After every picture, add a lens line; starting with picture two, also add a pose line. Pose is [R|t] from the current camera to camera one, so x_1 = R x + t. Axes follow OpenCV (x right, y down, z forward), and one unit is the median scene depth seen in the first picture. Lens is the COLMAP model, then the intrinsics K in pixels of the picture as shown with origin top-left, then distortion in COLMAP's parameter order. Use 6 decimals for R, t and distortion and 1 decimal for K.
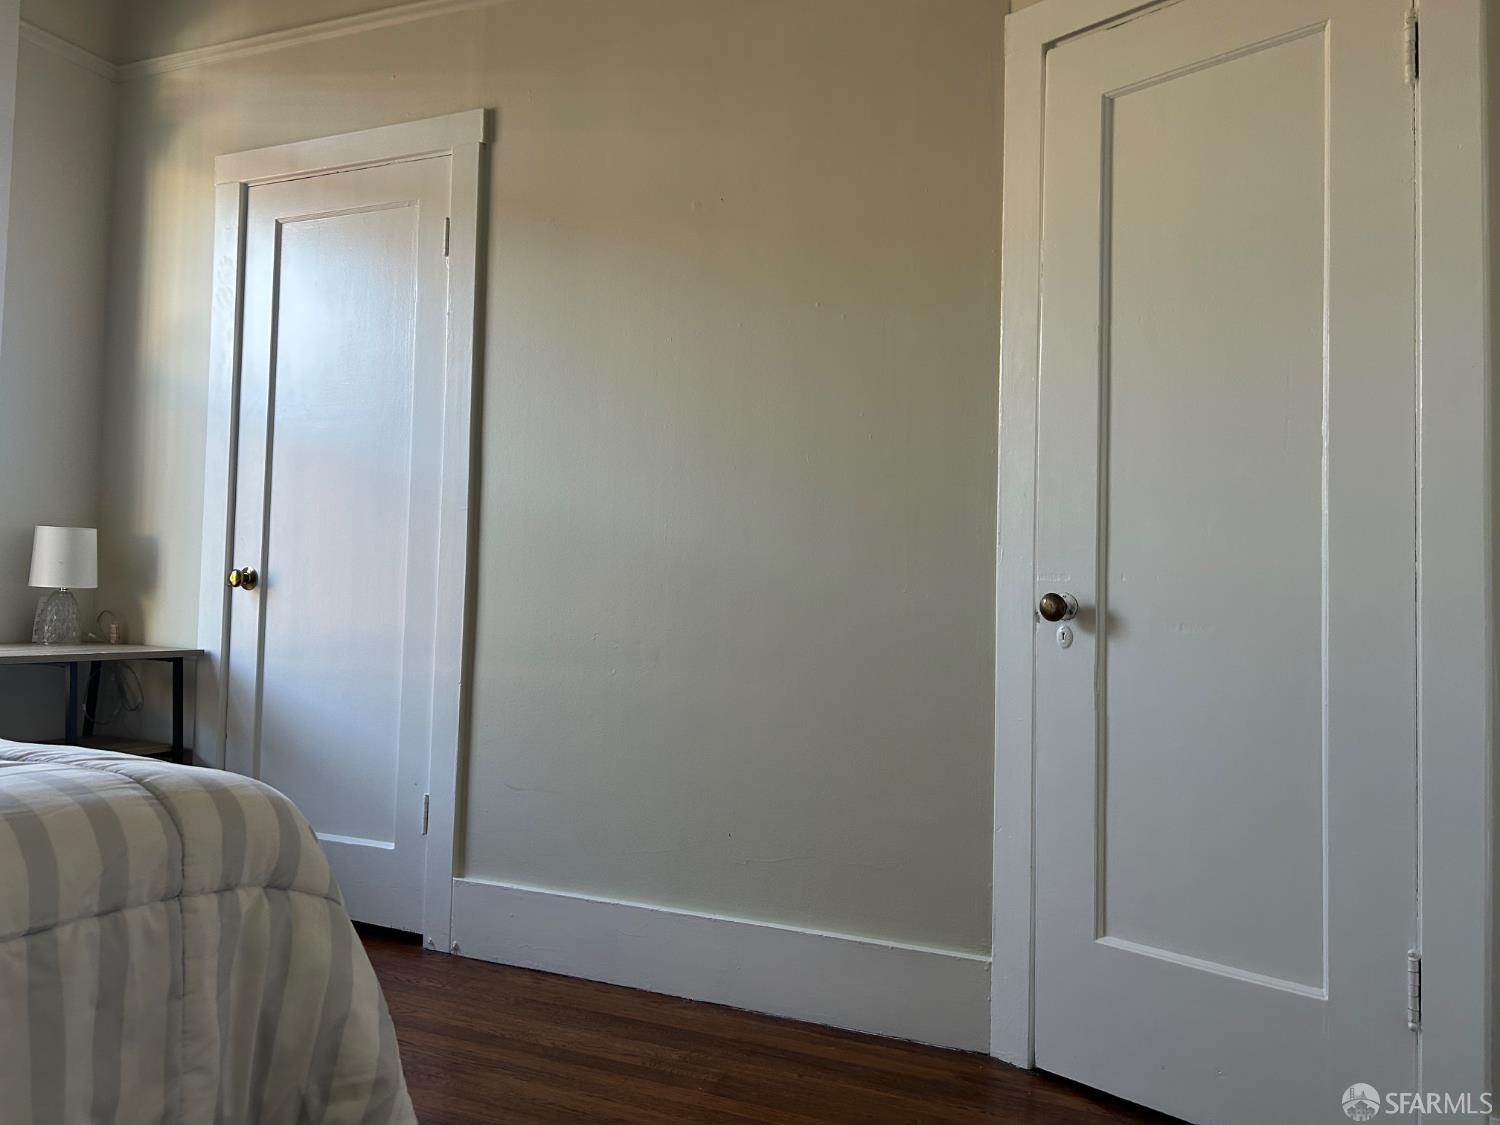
lens RADIAL K [[1125.5, 0, 748.5], [0, 1125.5, 564.1], [0, 0, 1]] dist [0.060242, -0.072293]
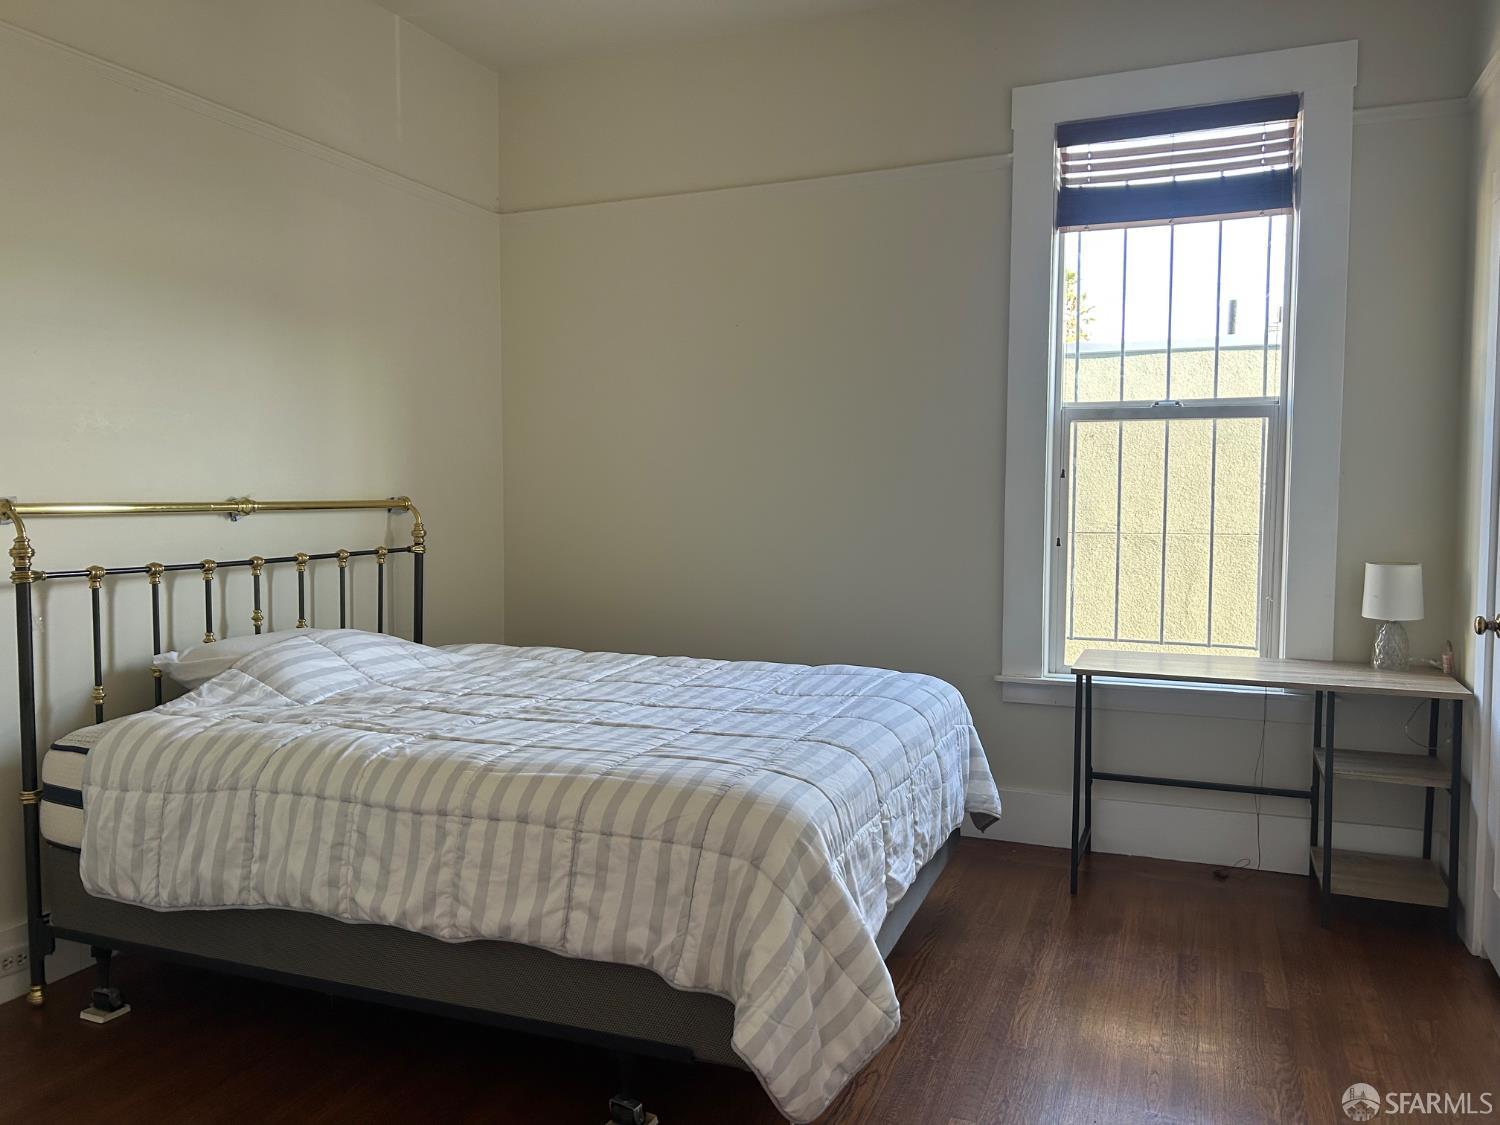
lens RADIAL K [[1125.5, 0, 748.5], [0, 1125.5, 564.1], [0, 0, 1]] dist [0.060242, -0.072293]
pose [[-0.013786, 0.034609, -0.999306, 1.350122], [0.036867, 0.998739, 0.034081, -0.246884], [0.999225, -0.036372, -0.015045, 1.055532]]
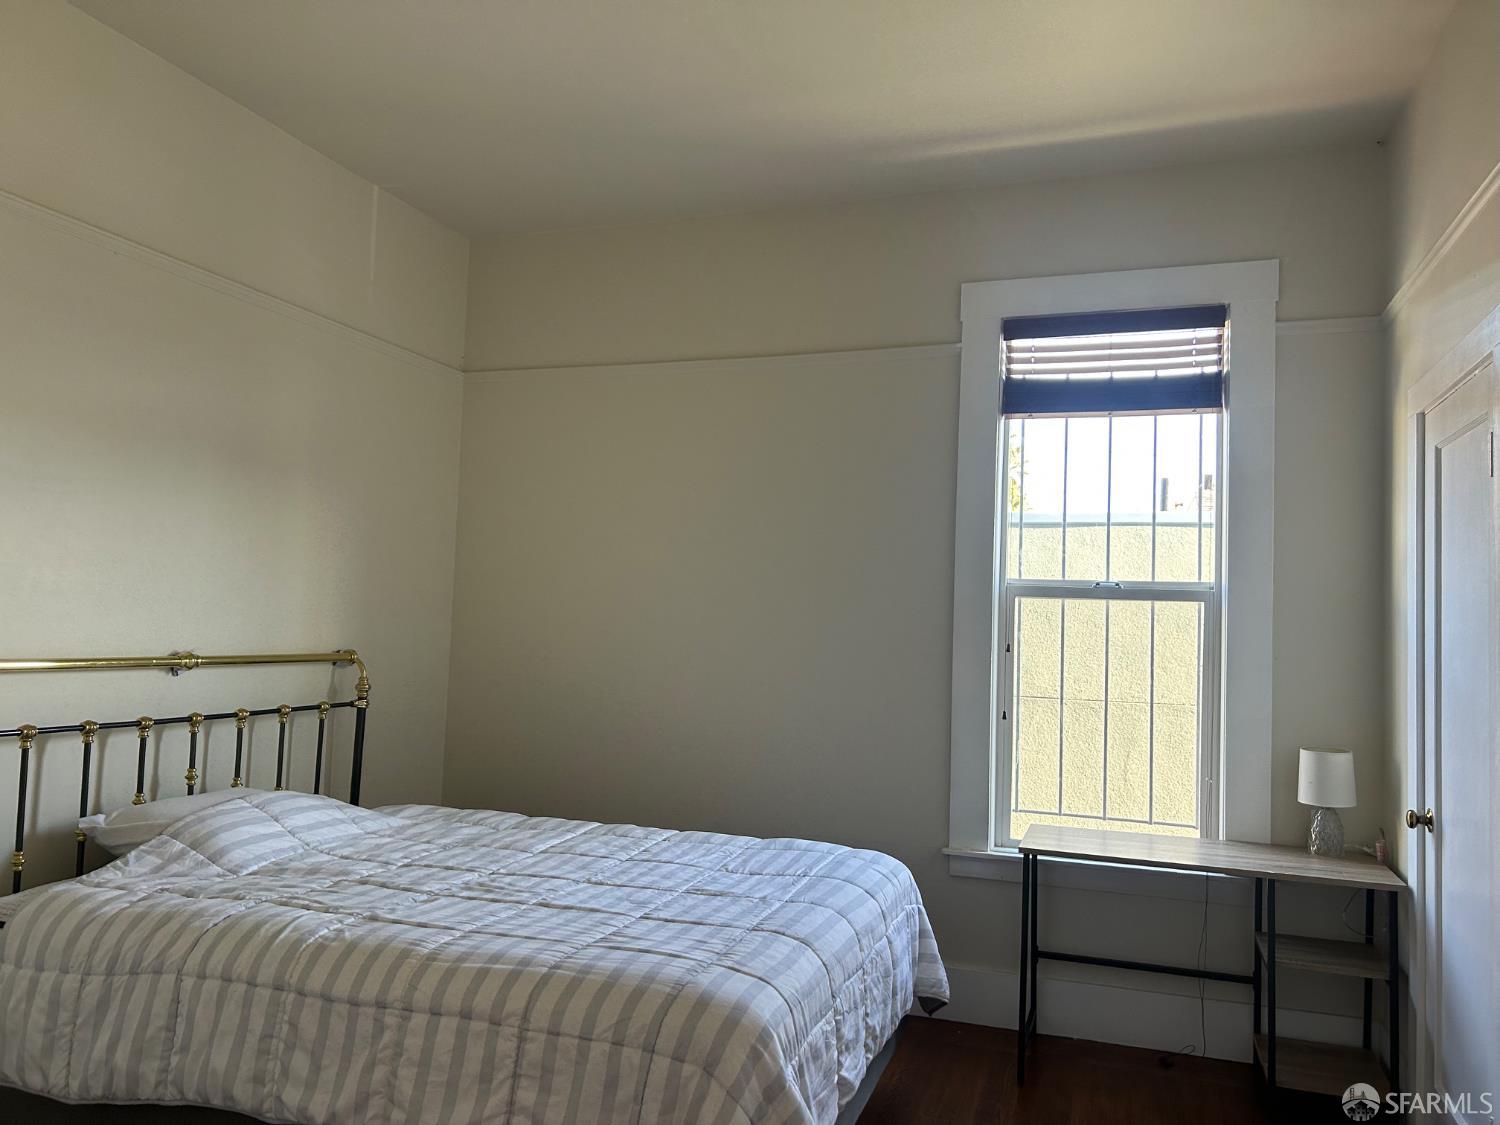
lens RADIAL K [[1128.9, 0, 748.6], [0, 1128.9, 569.6], [0, 0, 1]] dist [0.040462, -0.036798]
pose [[0.042679, -0.077026, -0.996115, 1.379720], [0.007943, 0.997018, -0.076756, -0.345046], [0.999057, -0.004636, 0.043163, 1.011664]]
